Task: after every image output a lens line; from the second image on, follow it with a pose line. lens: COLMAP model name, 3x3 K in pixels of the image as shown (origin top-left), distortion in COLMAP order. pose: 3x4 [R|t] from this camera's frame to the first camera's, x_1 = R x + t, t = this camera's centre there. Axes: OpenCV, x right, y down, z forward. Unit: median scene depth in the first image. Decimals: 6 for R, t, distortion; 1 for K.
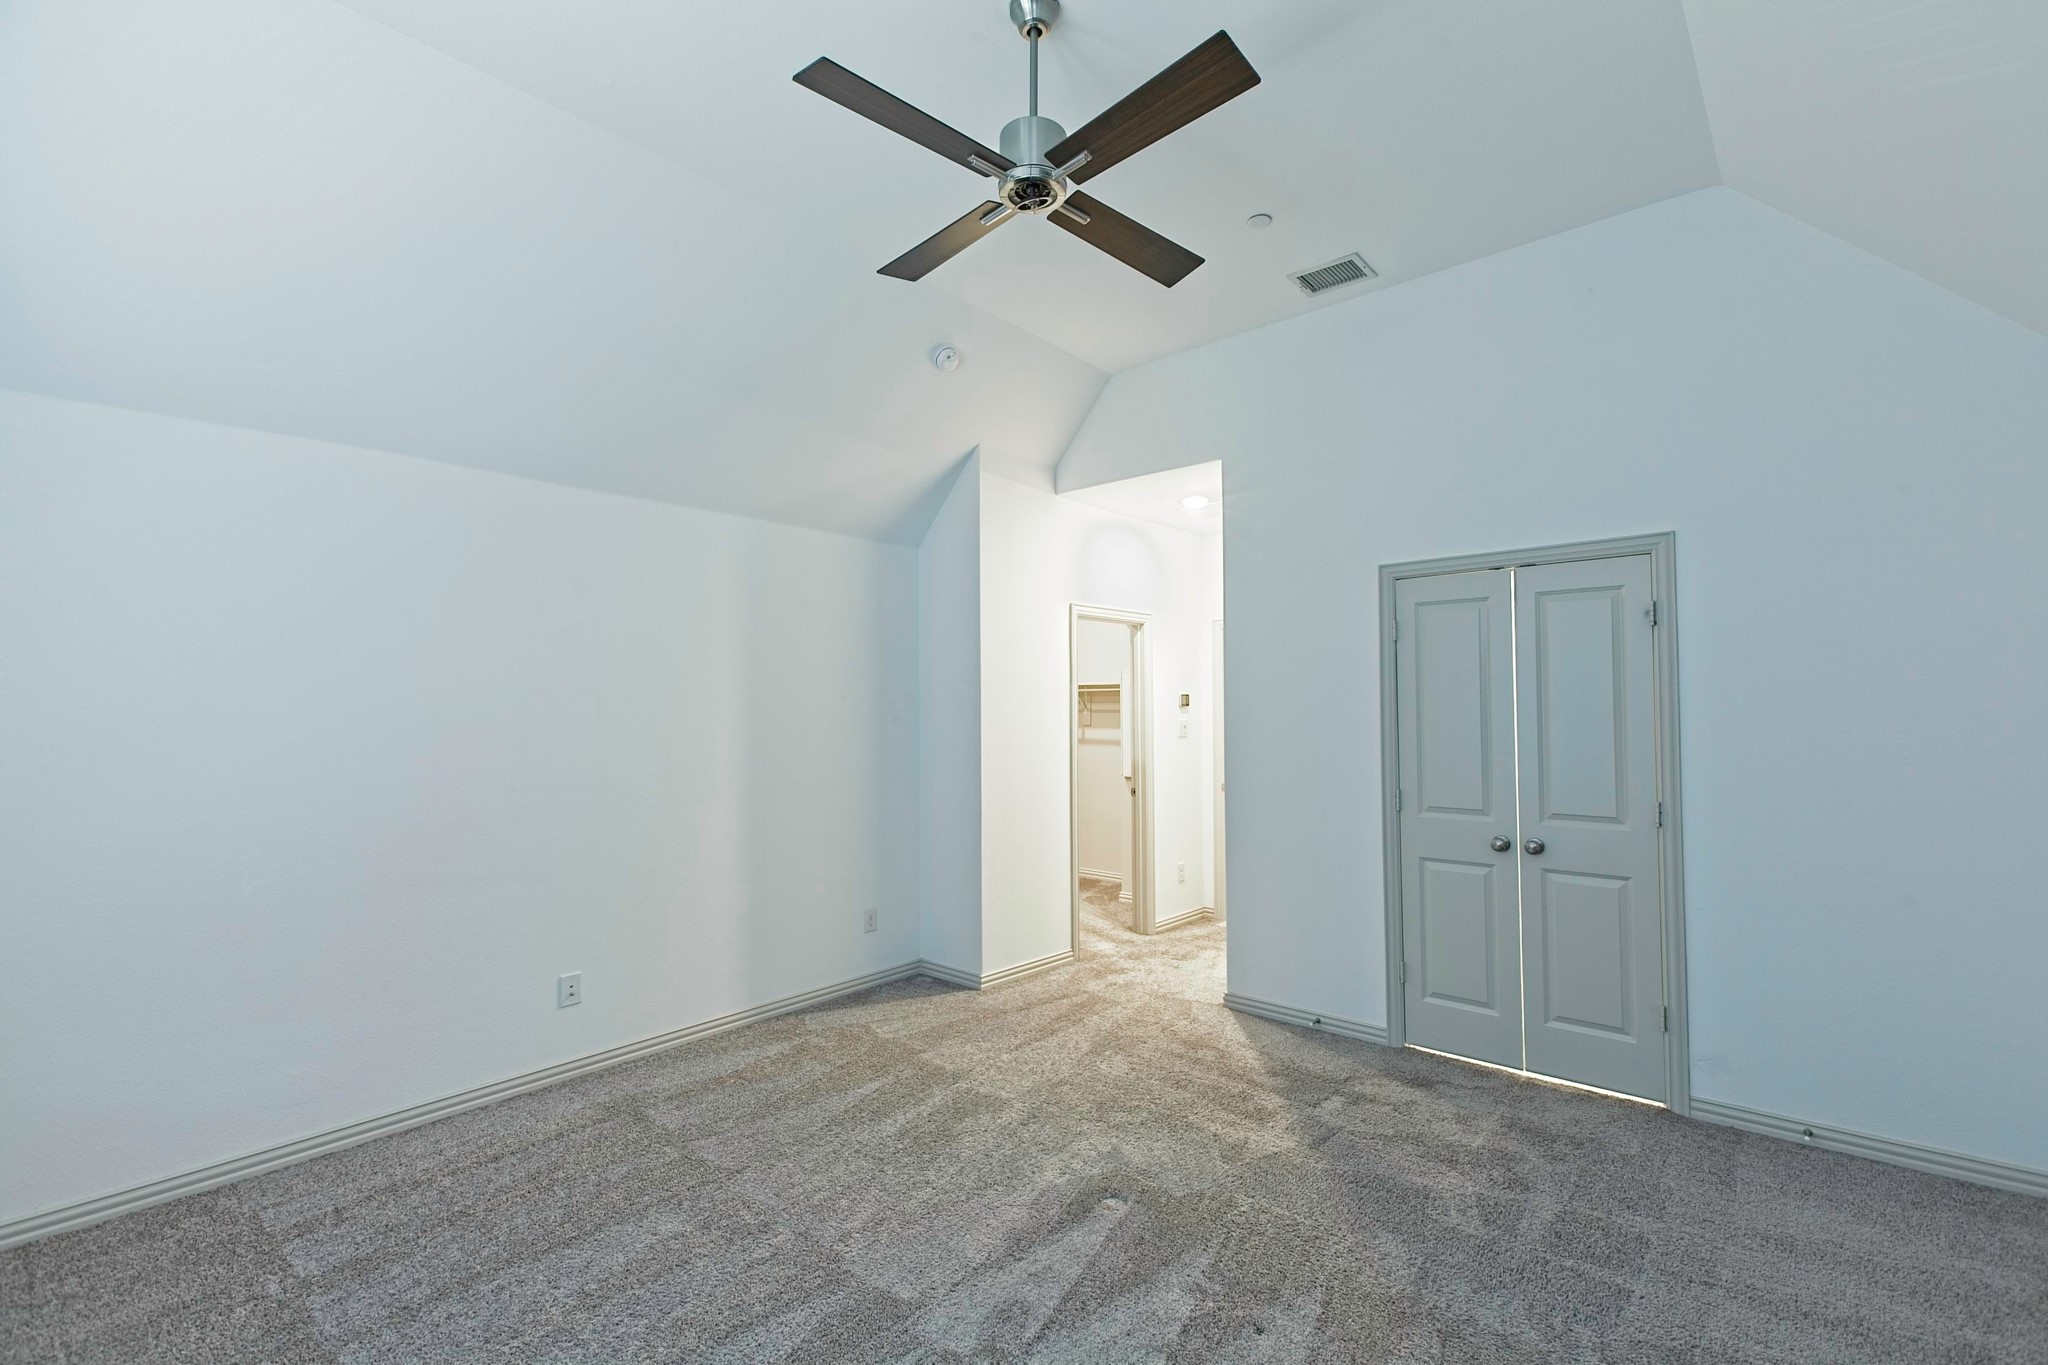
lens RADIAL K [[902.1, 0, 1025.7], [0, 902.1, 686.0], [0, 0, 1]] dist [0.024353, -0.012102]
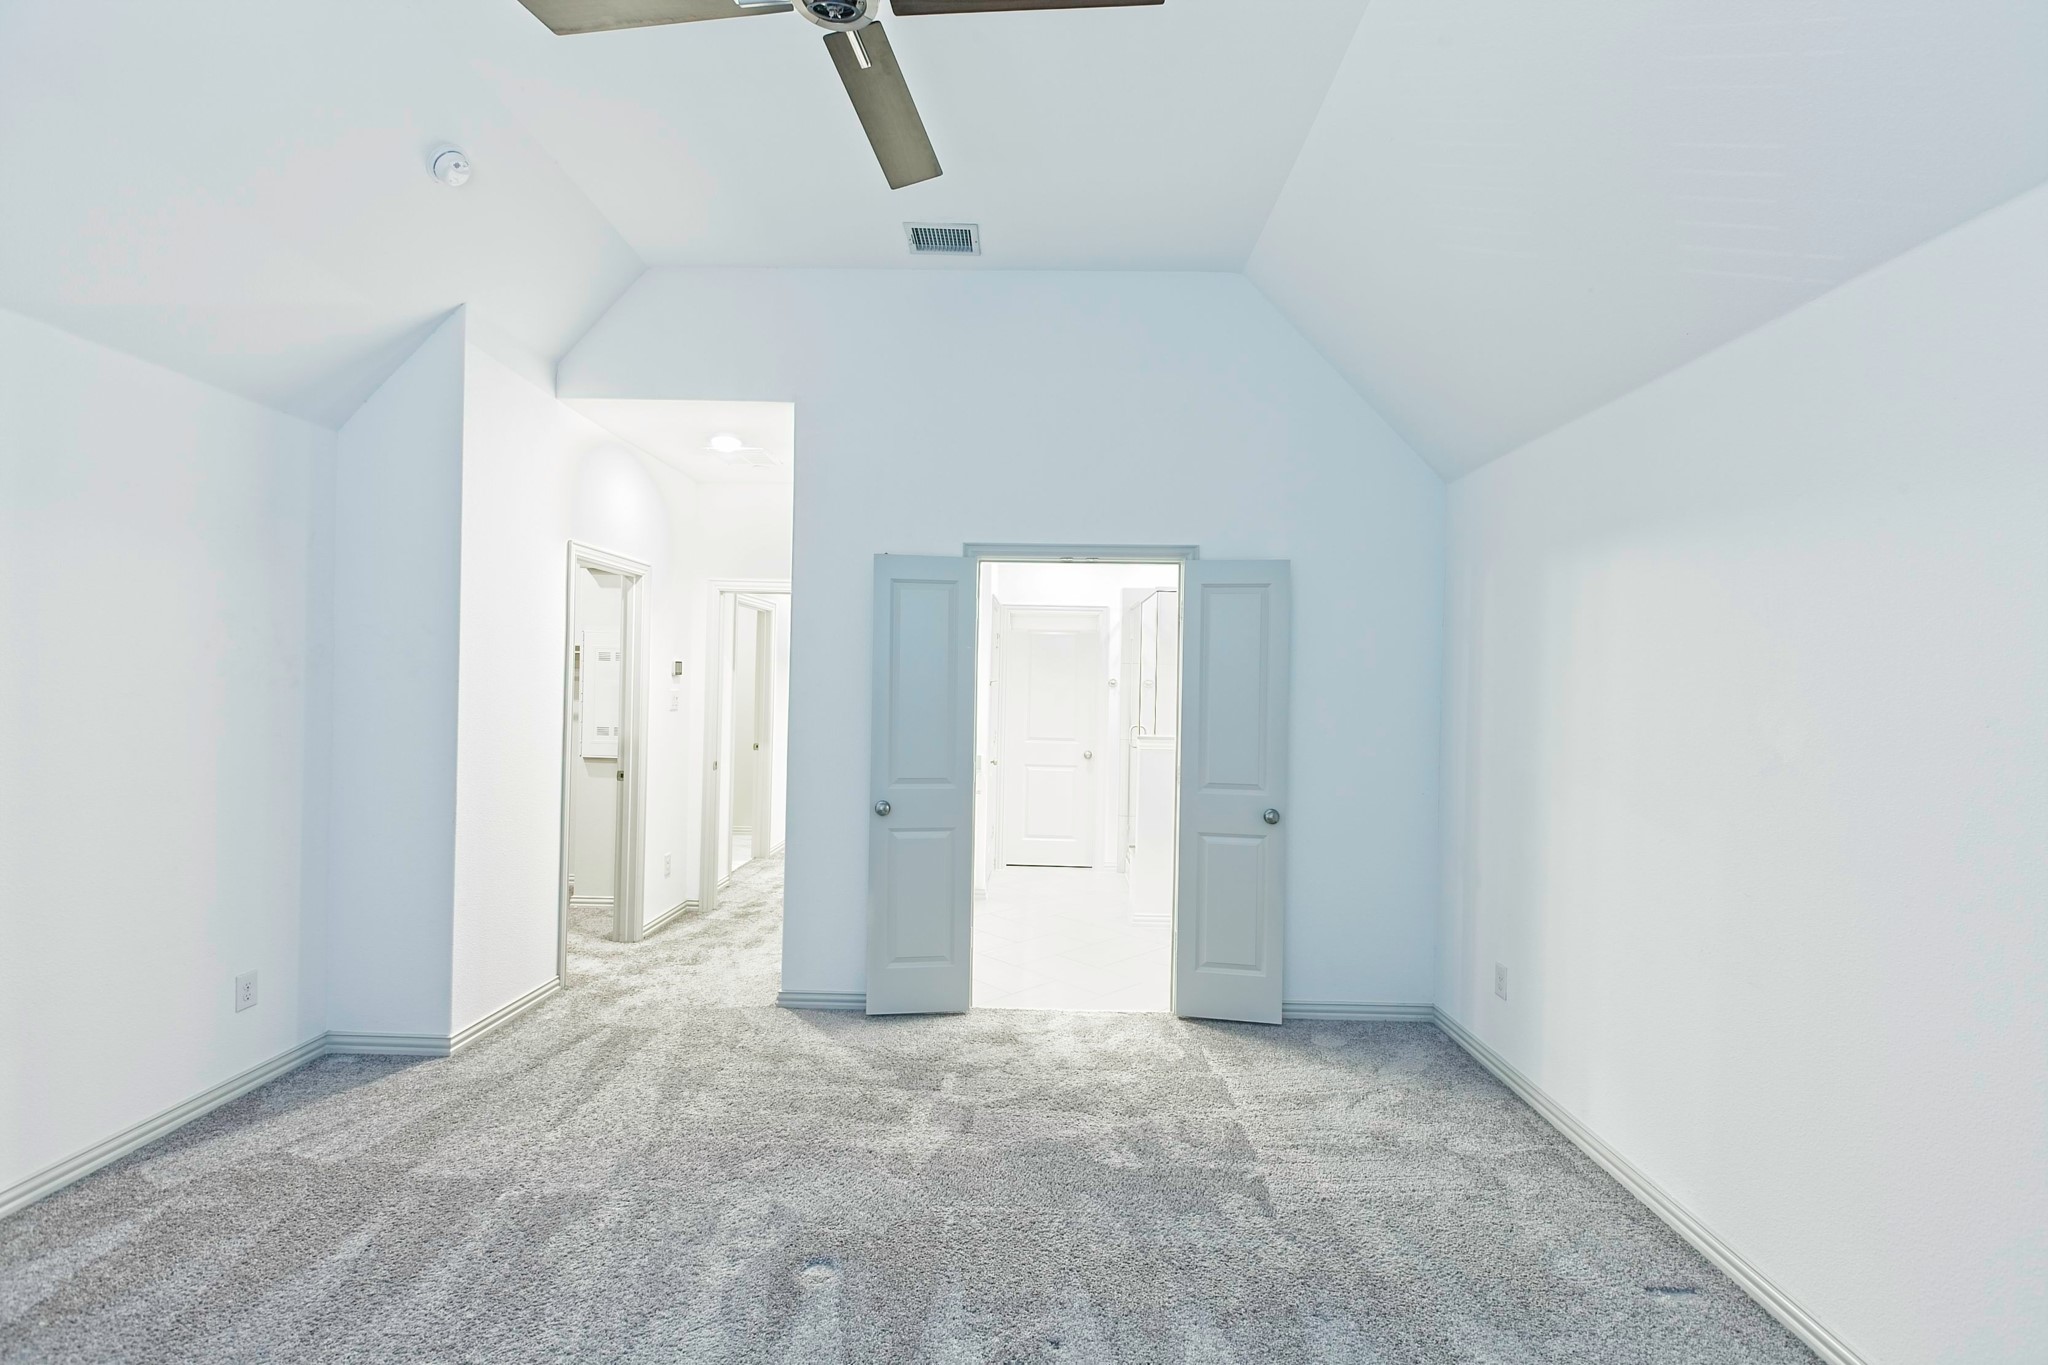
lens RADIAL K [[902.1, 0, 1025.7], [0, 902.1, 686.0], [0, 0, 1]] dist [0.024353, -0.012102]
pose [[0.759399, 0.022443, 0.650238, -0.197385], [-0.044250, 0.998872, 0.017202, 0.004805], [-0.649118, -0.041837, 0.759536, 0.163953]]
